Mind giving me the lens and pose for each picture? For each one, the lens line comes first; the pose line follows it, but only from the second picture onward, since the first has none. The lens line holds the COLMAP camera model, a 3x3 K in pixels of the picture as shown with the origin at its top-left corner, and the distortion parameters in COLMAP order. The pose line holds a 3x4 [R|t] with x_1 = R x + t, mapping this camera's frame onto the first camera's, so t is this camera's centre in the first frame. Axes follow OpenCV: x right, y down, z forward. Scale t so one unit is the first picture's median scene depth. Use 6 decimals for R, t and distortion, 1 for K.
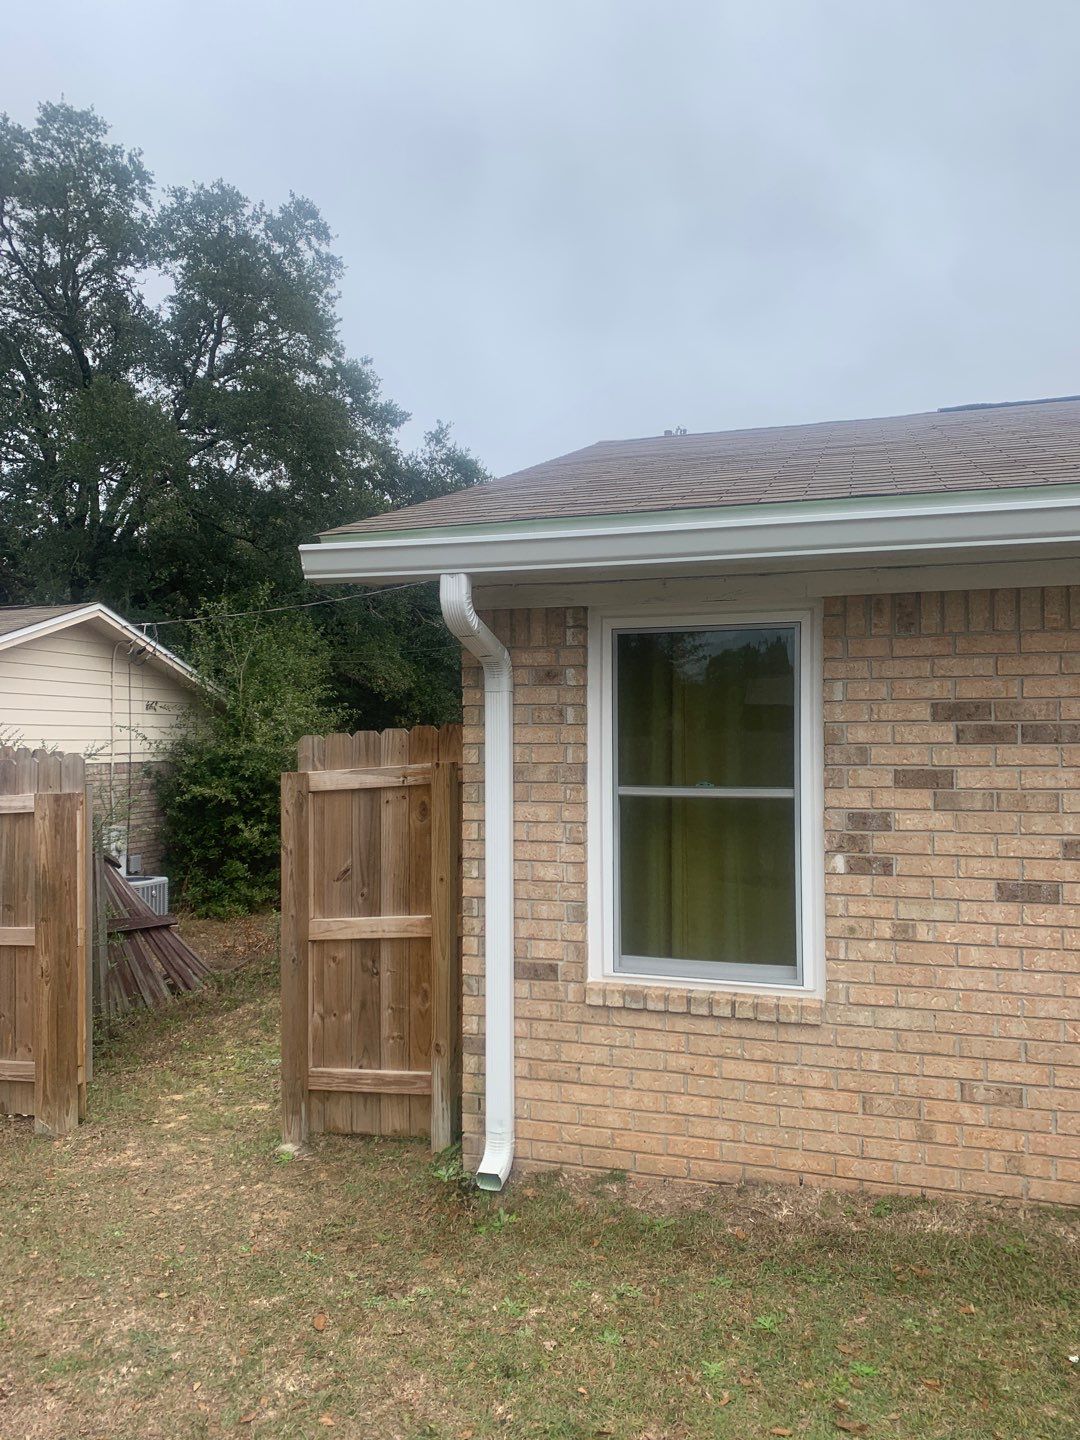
lens RADIAL K [[1105.2, 0, 539.6], [0, 1105.2, 722.5], [0, 0, 1]] dist [0.034762, -0.040511]
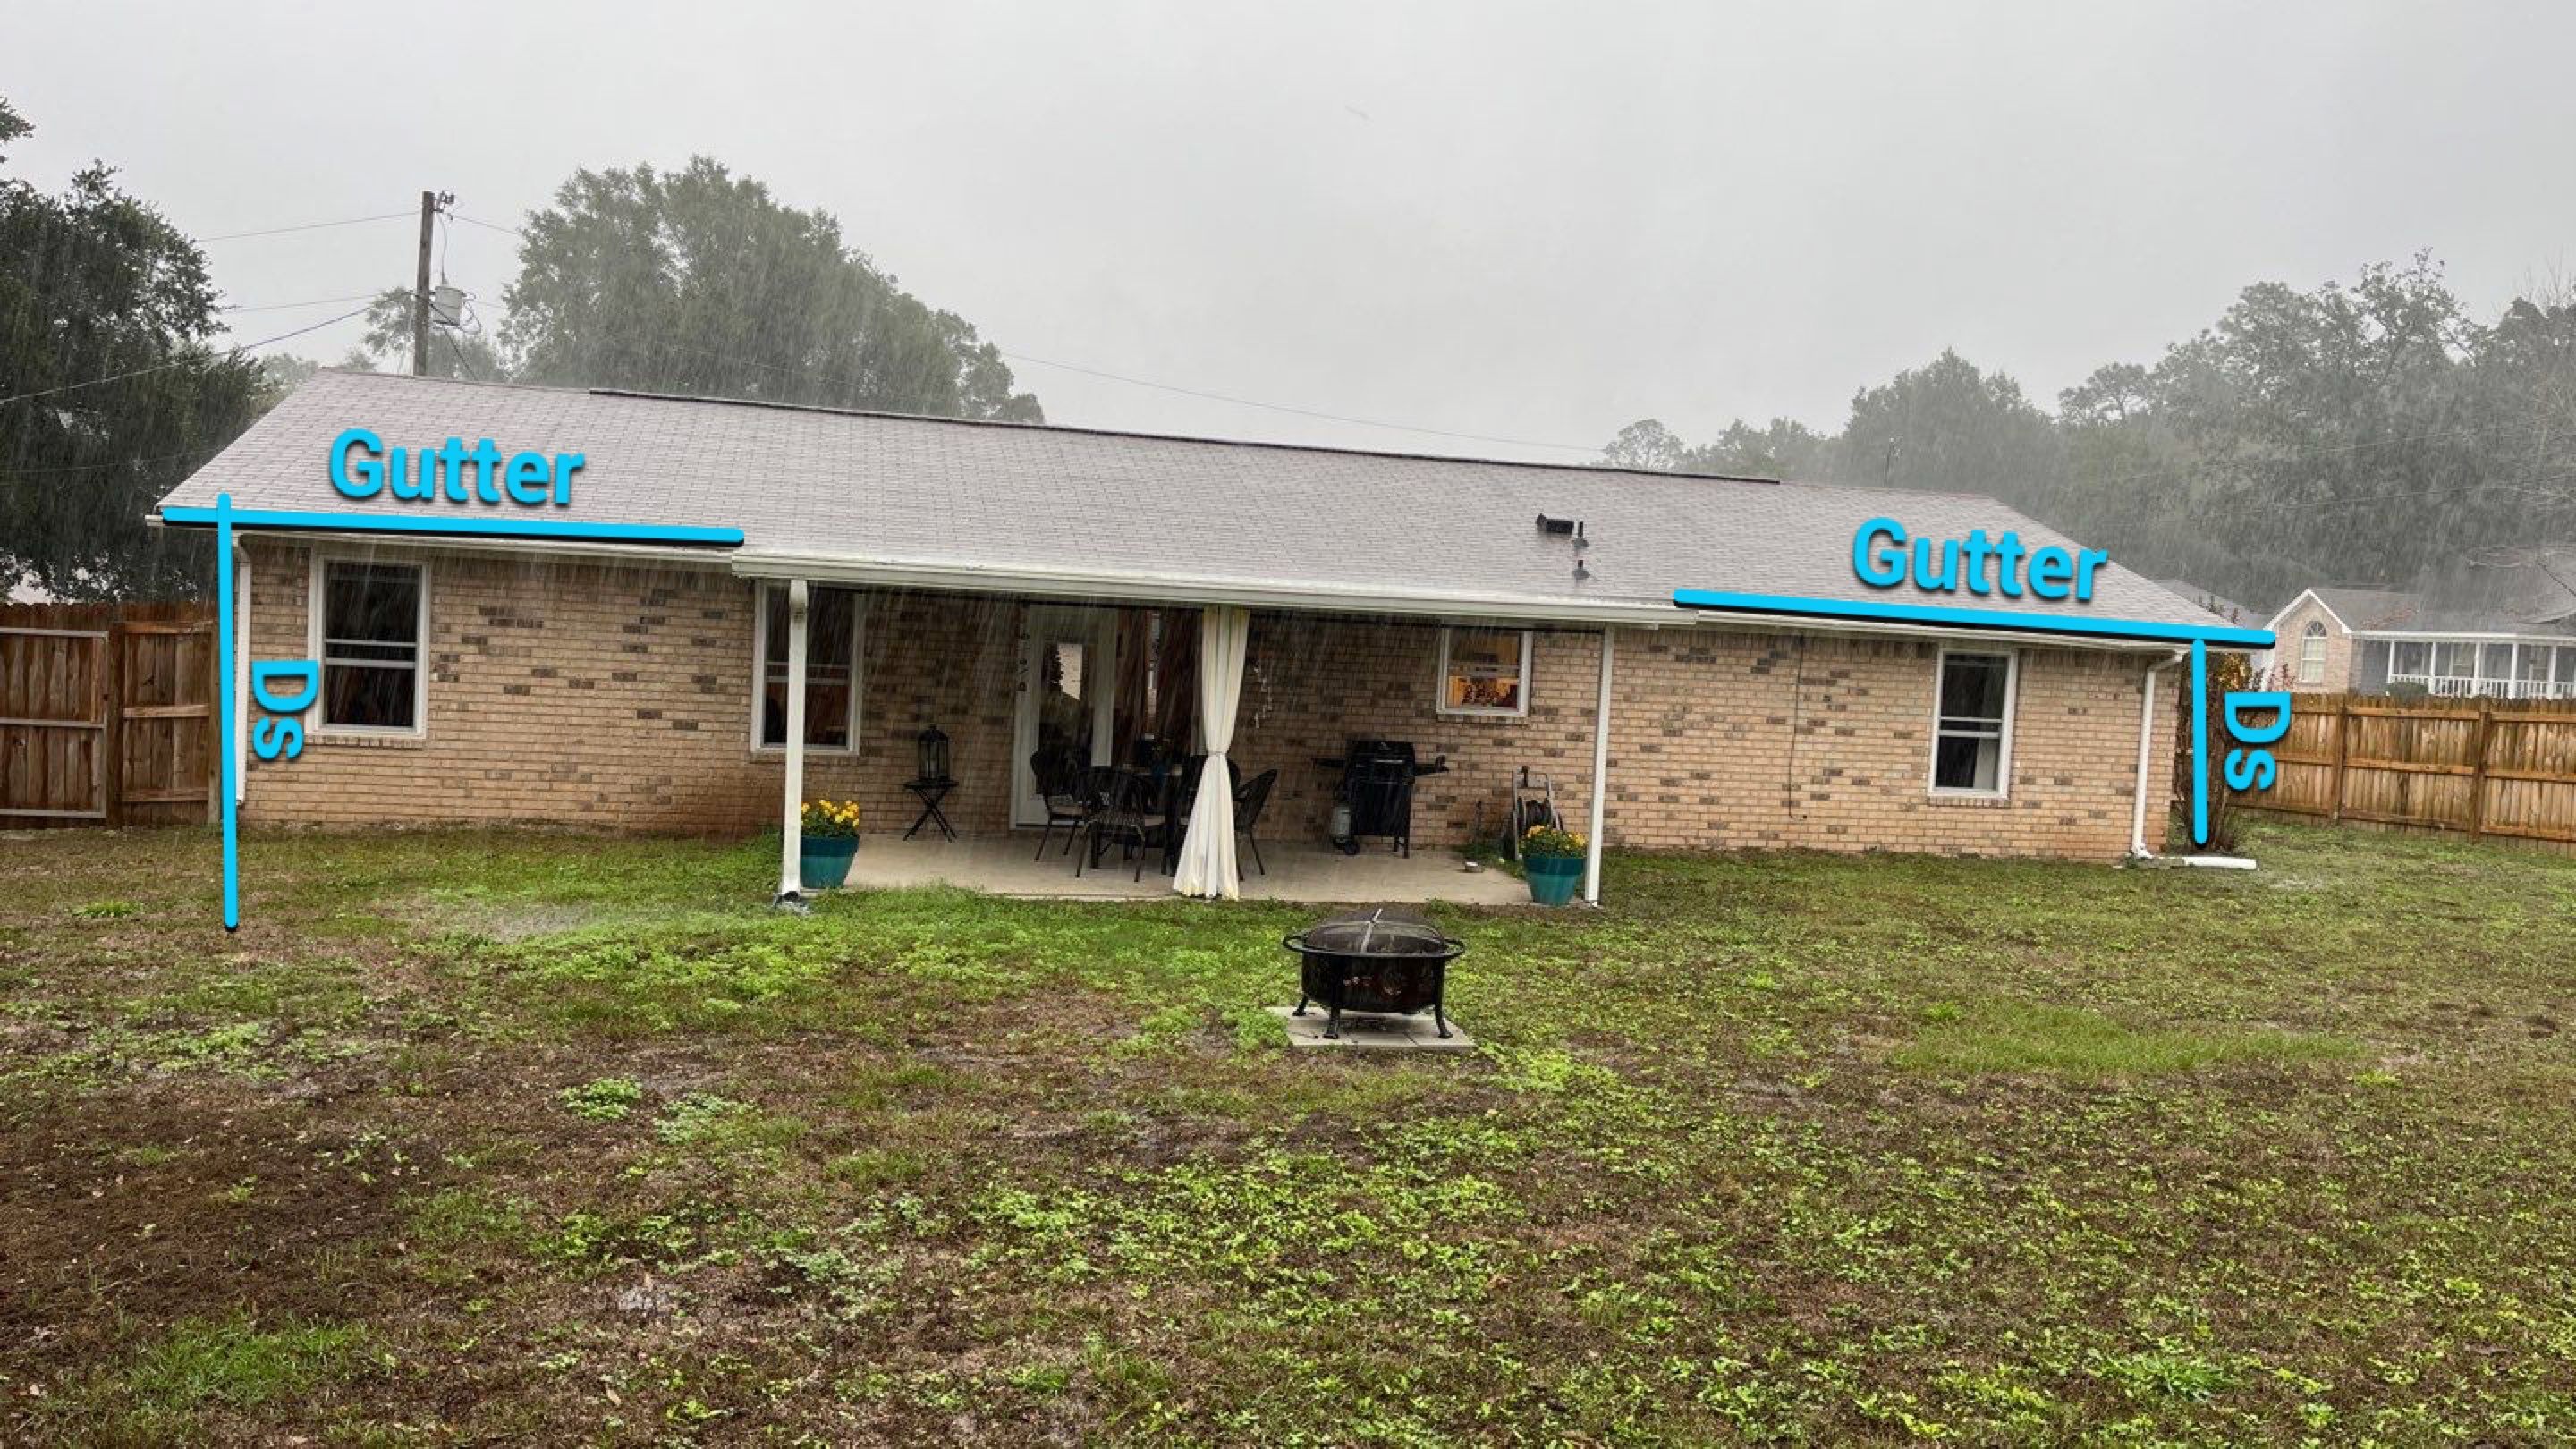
lens RADIAL K [[1820.6, 0, 1286.4], [0, 1820.6, 740.3], [0, 0, 1]] dist [0.003709, 0.001738]
pose [[0.859631, 0.024028, 0.510350, -0.125144], [-0.063653, 0.996148, 0.060316, -0.076137], [-0.506935, -0.084335, 0.857849, -3.053540]]
